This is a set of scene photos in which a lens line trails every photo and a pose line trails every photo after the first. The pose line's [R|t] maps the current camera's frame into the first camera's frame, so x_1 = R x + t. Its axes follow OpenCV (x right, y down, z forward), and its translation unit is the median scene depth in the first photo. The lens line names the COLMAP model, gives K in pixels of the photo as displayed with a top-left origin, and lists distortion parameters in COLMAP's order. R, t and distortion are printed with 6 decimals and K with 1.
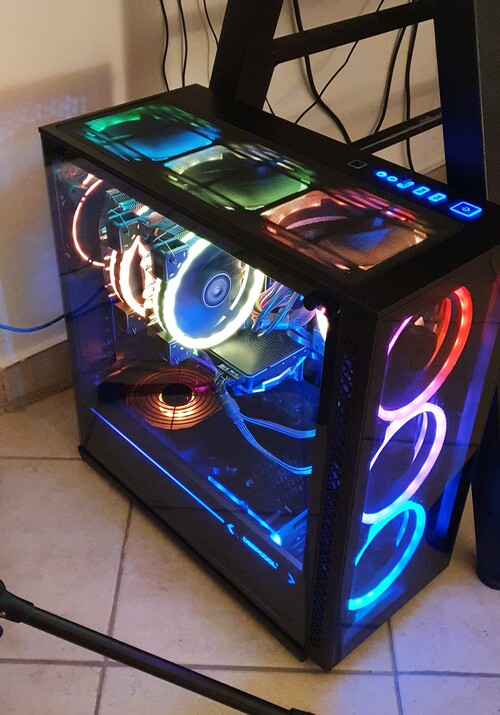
lens RADIAL K [[836.2, 0, 238.5], [0, 836.2, 371.9], [0, 0, 1]] dist [0.058129, 0.000000]
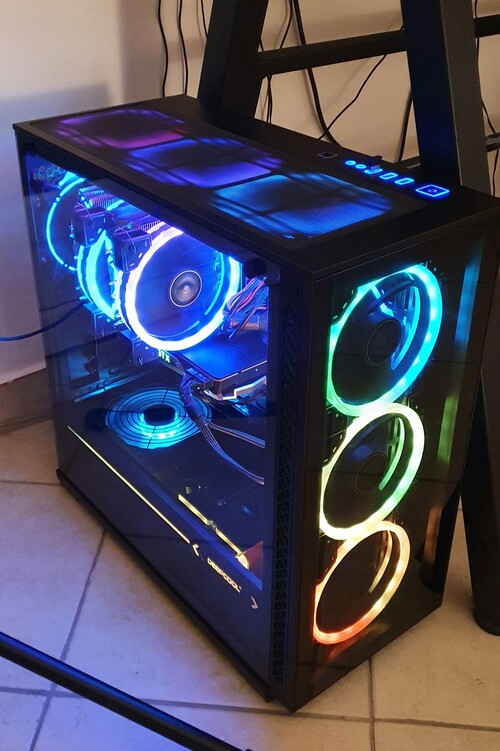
lens RADIAL K [[854.5, 0, 241.0], [0, 854.5, 352.3], [0, 0, 1]] dist [0.033747, 0.000000]
pose [[0.997278, 0.021869, -0.070419, 0.103609], [-0.030767, 0.991315, -0.127860, 0.093655], [0.067011, 0.129678, 0.989289, 0.046923]]
